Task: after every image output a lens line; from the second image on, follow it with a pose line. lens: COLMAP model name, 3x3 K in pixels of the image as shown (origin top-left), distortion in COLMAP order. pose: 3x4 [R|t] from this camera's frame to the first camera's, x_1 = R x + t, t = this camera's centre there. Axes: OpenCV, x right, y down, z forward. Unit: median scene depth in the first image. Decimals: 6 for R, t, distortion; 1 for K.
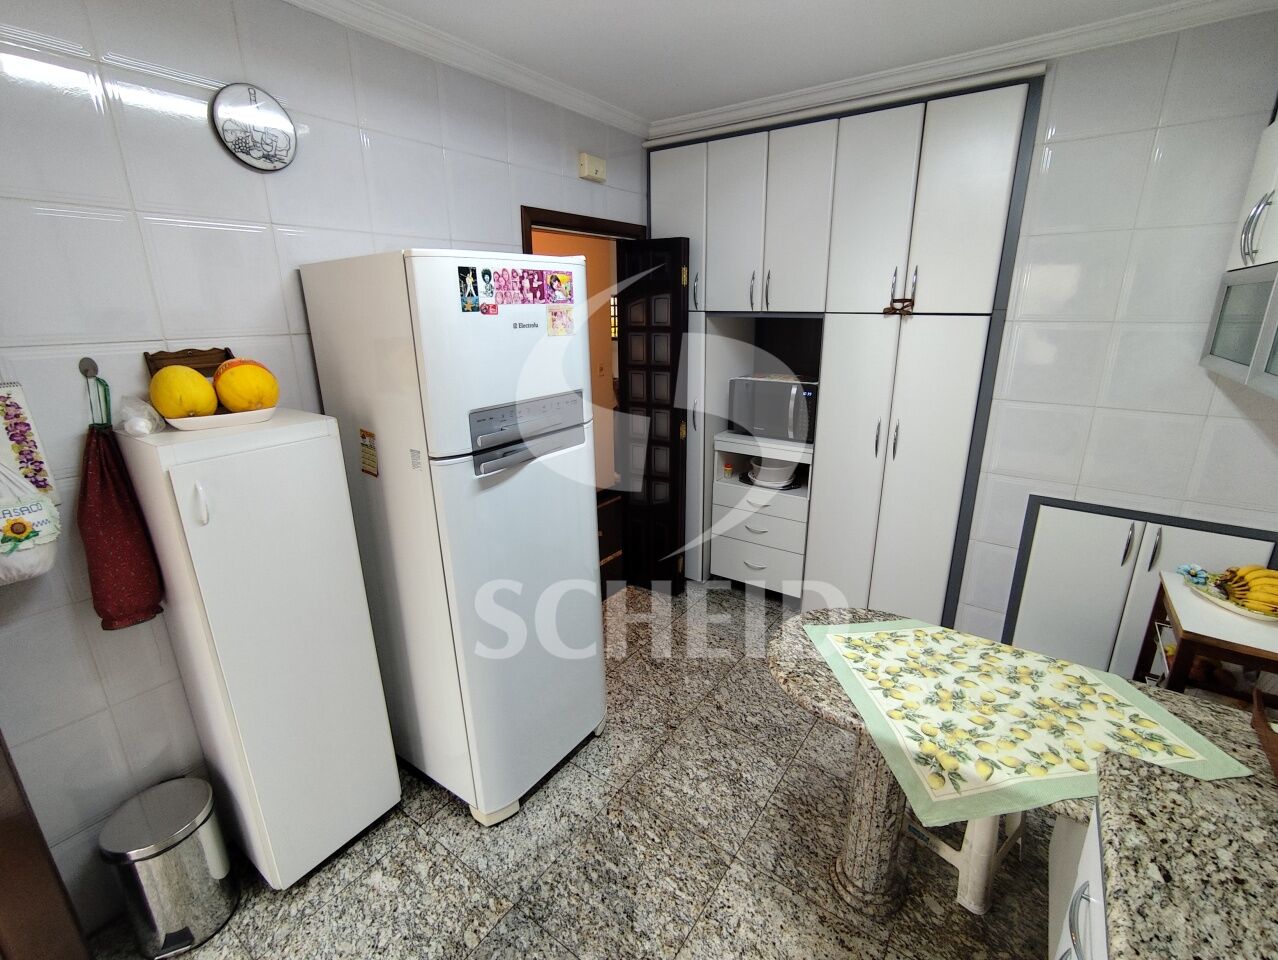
lens RADIAL K [[580.8, 0, 639.0], [0, 580.8, 480.0], [0, 0, 1]] dist [-0.027294, 0.021358]
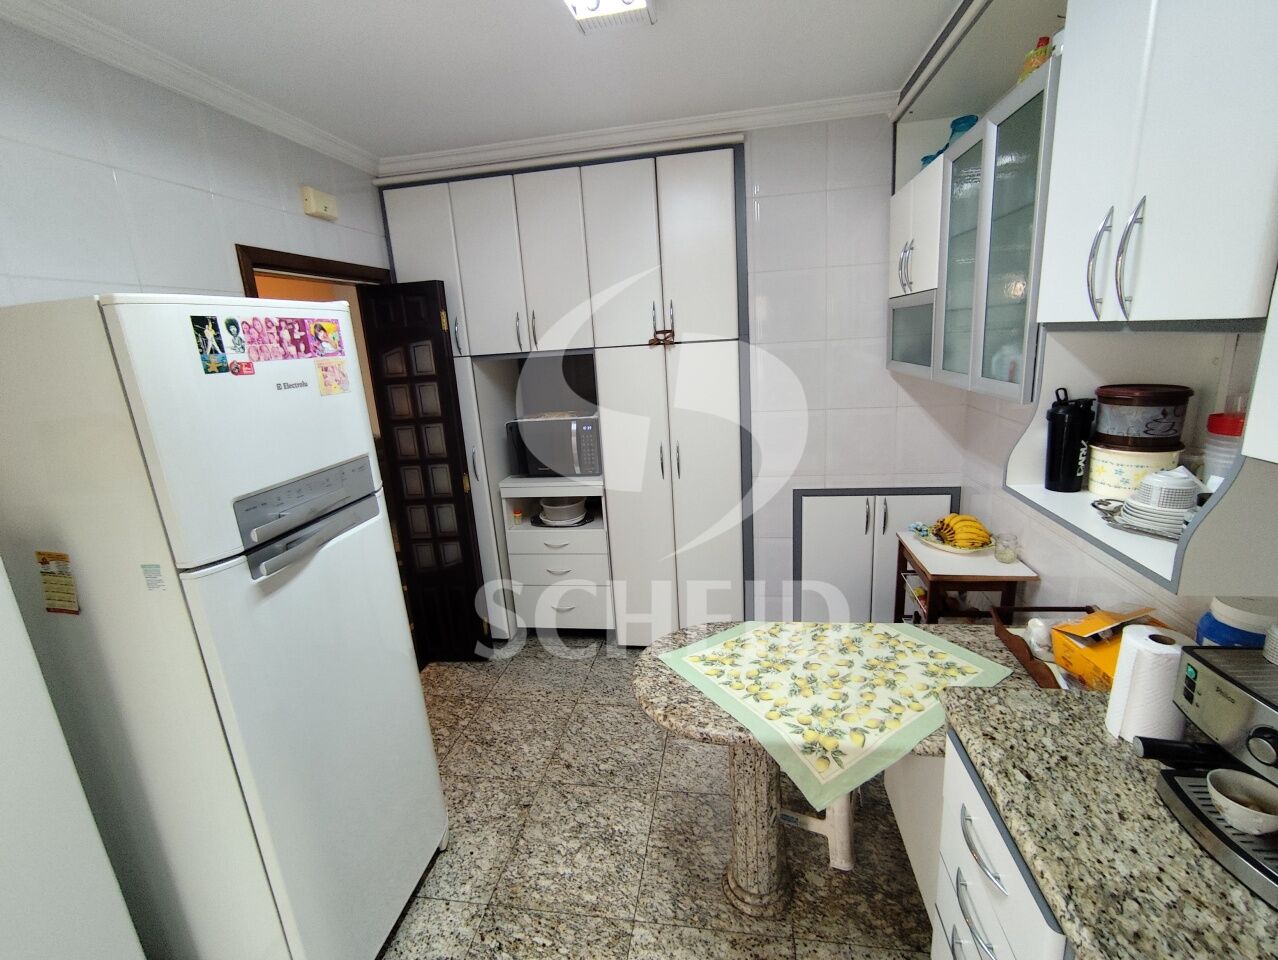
lens RADIAL K [[585.6, 0, 639.0], [0, 585.6, 480.0], [0, 0, 1]] dist [-0.047694, 0.049963]
pose [[0.897560, -0.155564, 0.412535, -0.105156], [0.184068, 0.982455, -0.030004, -0.019275], [-0.400630, 0.102865, 0.910447, 0.068651]]
